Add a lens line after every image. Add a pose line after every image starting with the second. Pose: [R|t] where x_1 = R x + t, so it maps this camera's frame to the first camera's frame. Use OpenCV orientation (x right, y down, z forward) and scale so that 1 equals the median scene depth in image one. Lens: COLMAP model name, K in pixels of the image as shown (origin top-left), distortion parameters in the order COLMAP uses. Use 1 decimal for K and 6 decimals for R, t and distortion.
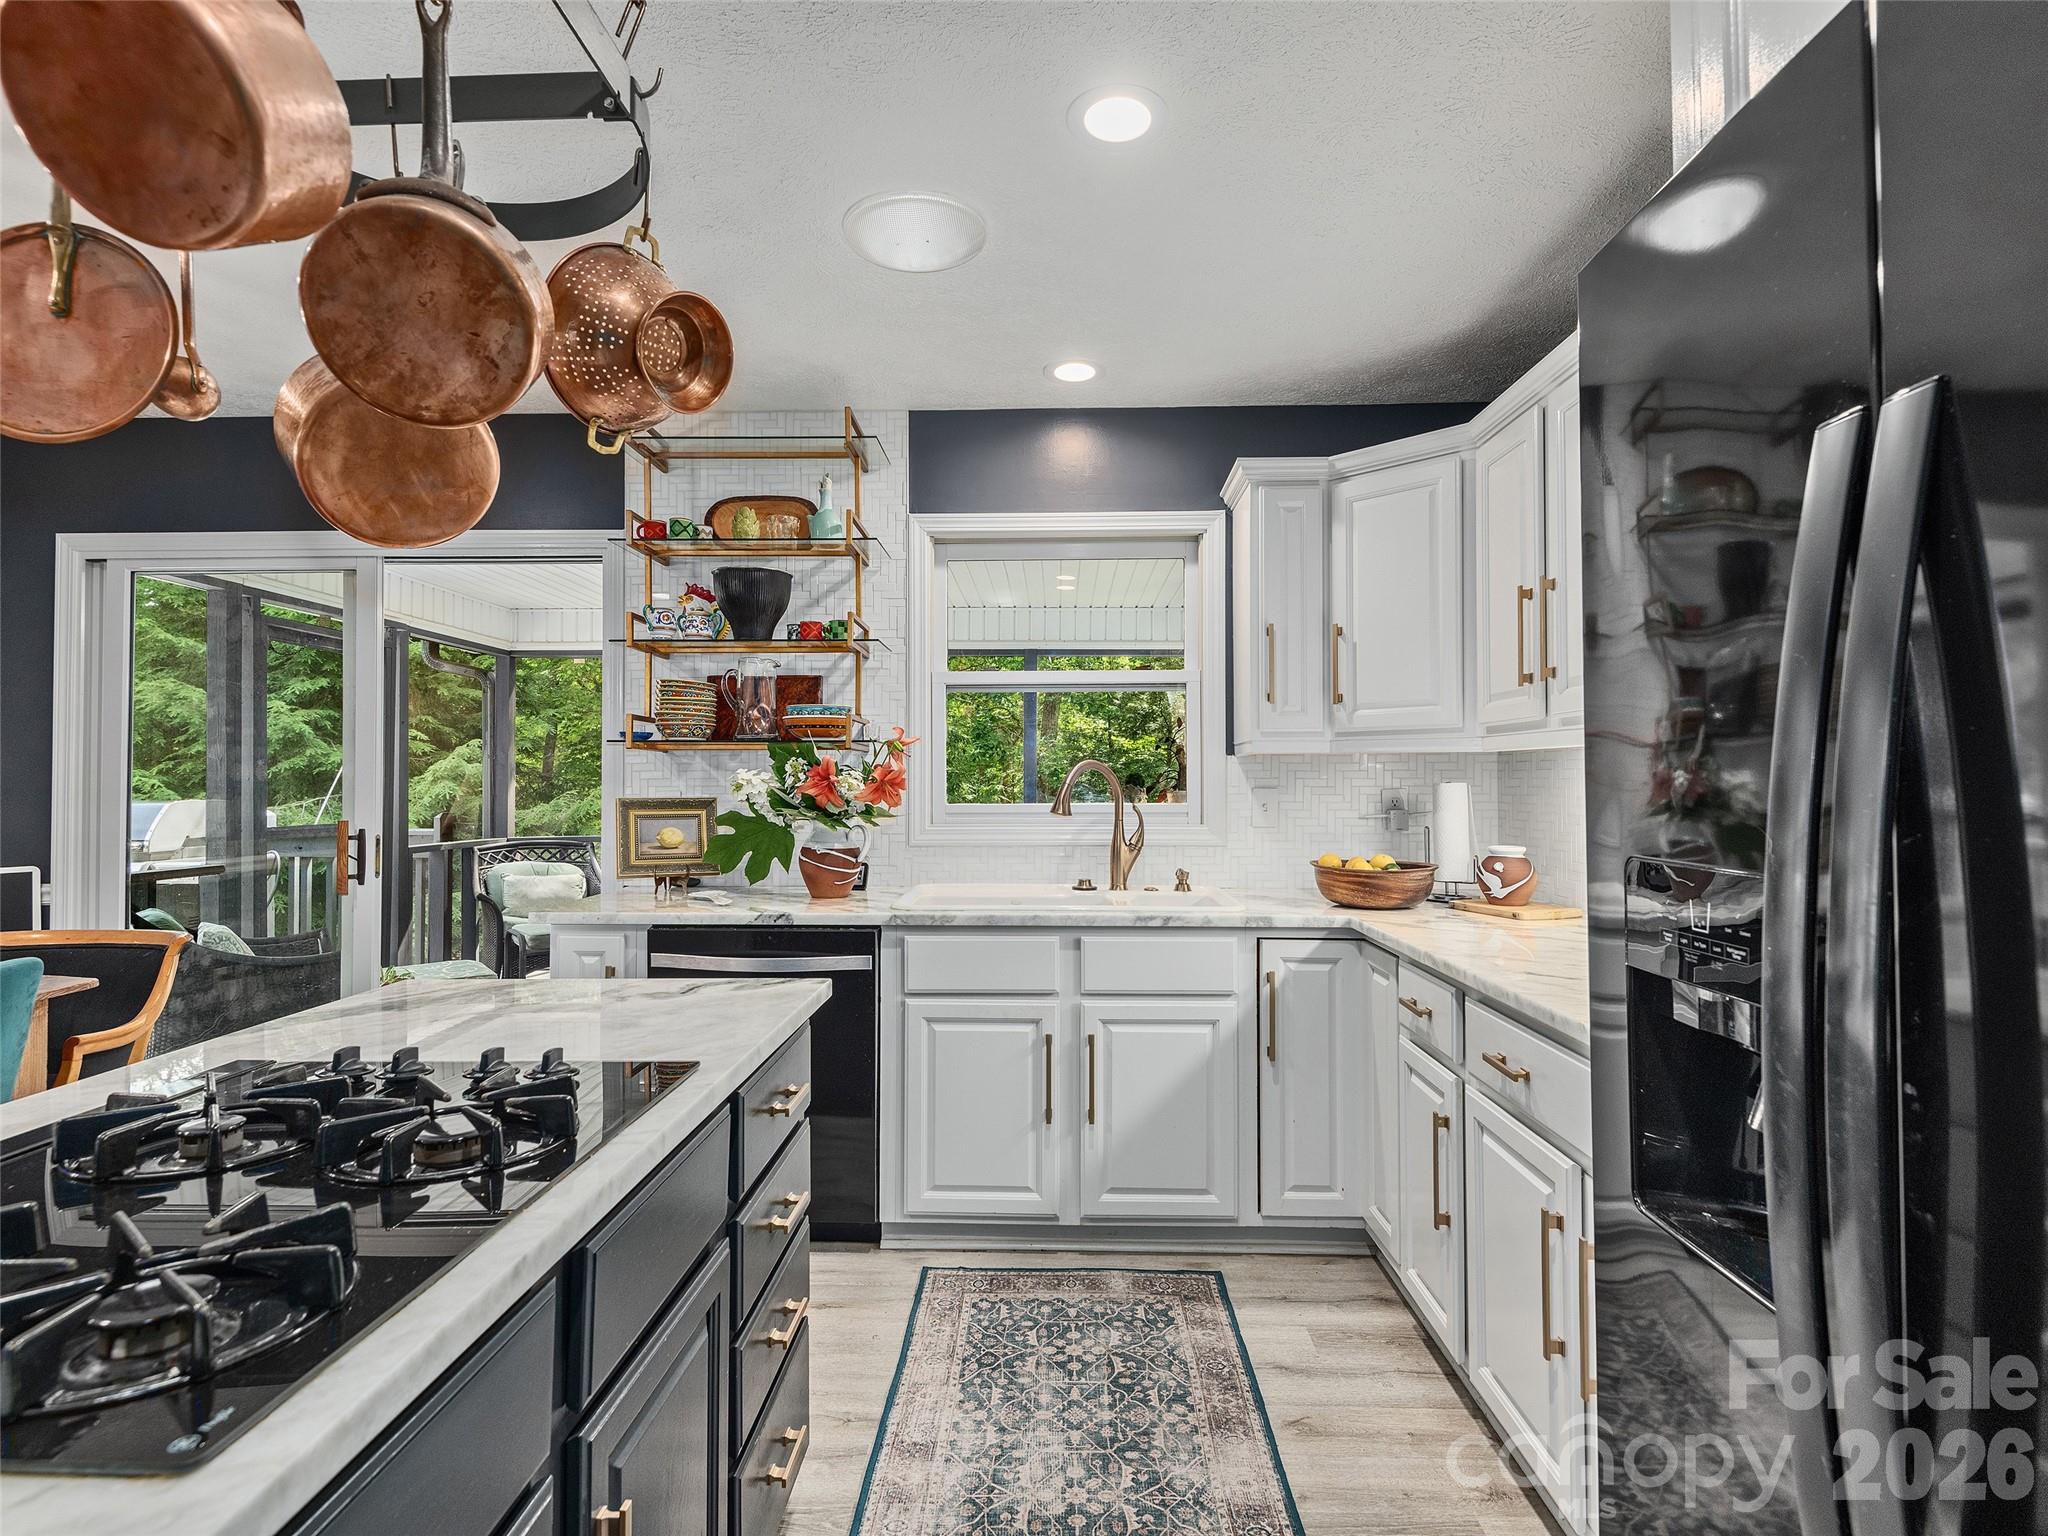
lens RADIAL K [[1055.2, 0, 1024.0], [0, 1055.2, 768.0], [0, 0, 1]] dist [0.035314, -0.030064]
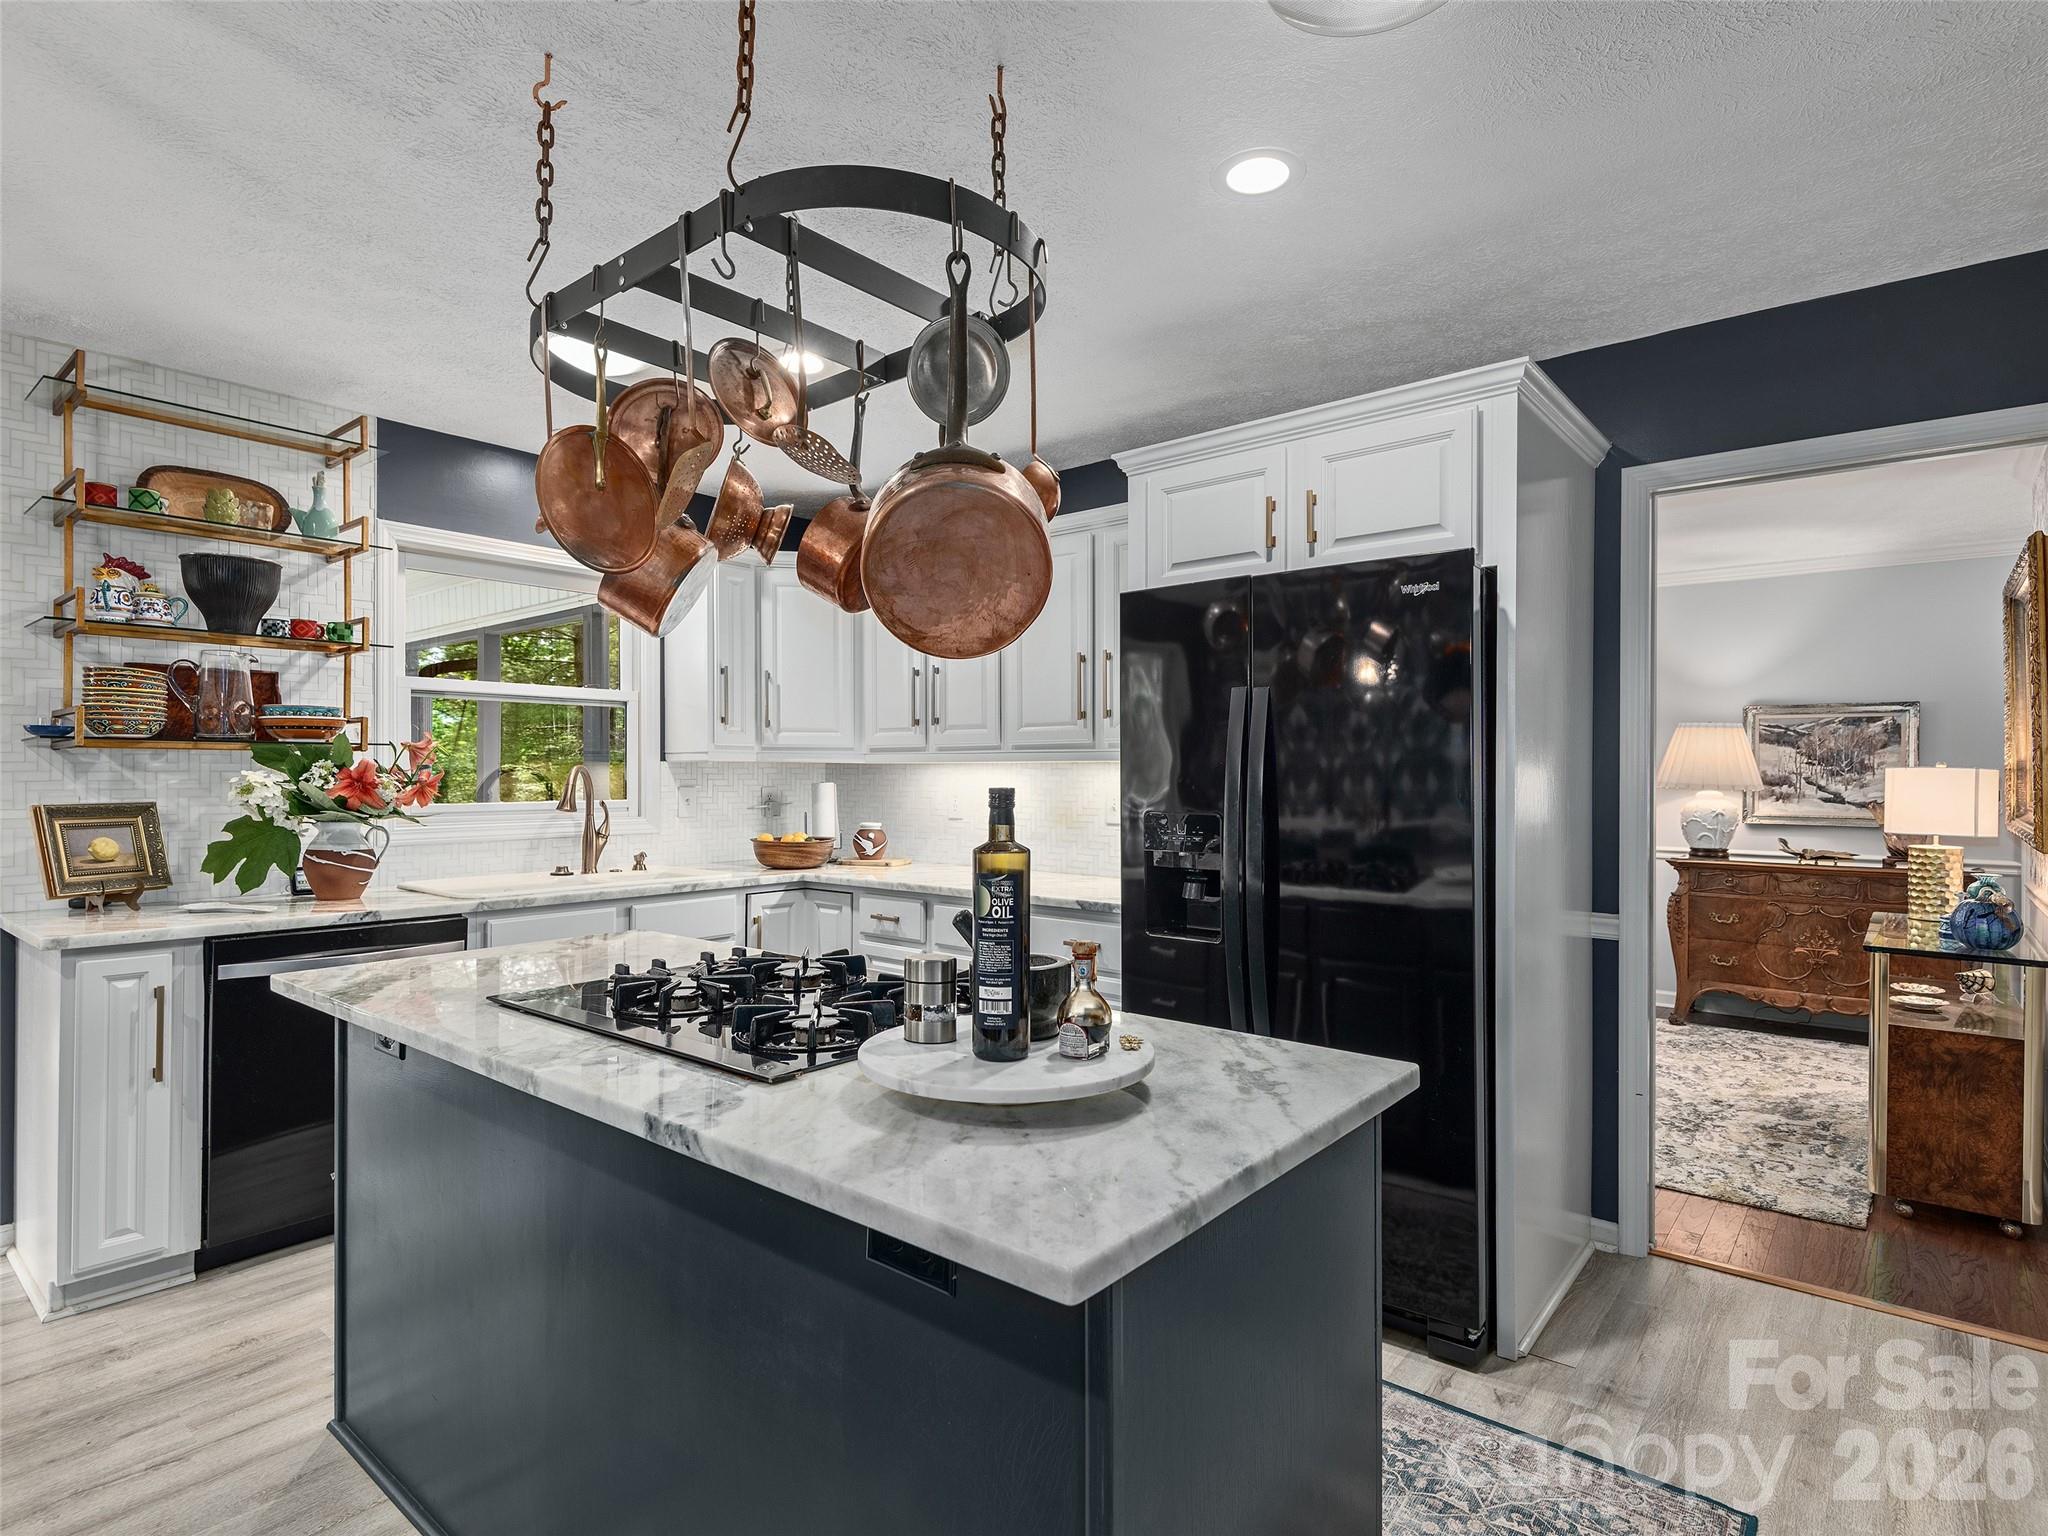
lens RADIAL K [[1055.2, 0, 1024.0], [0, 1055.2, 768.0], [0, 0, 1]] dist [0.035314, -0.030064]
pose [[0.608996, 0.008106, 0.793132, -0.573456], [-0.007326, 0.999963, -0.004594, -0.001930], [-0.793139, -0.003013, 0.609033, -0.123663]]
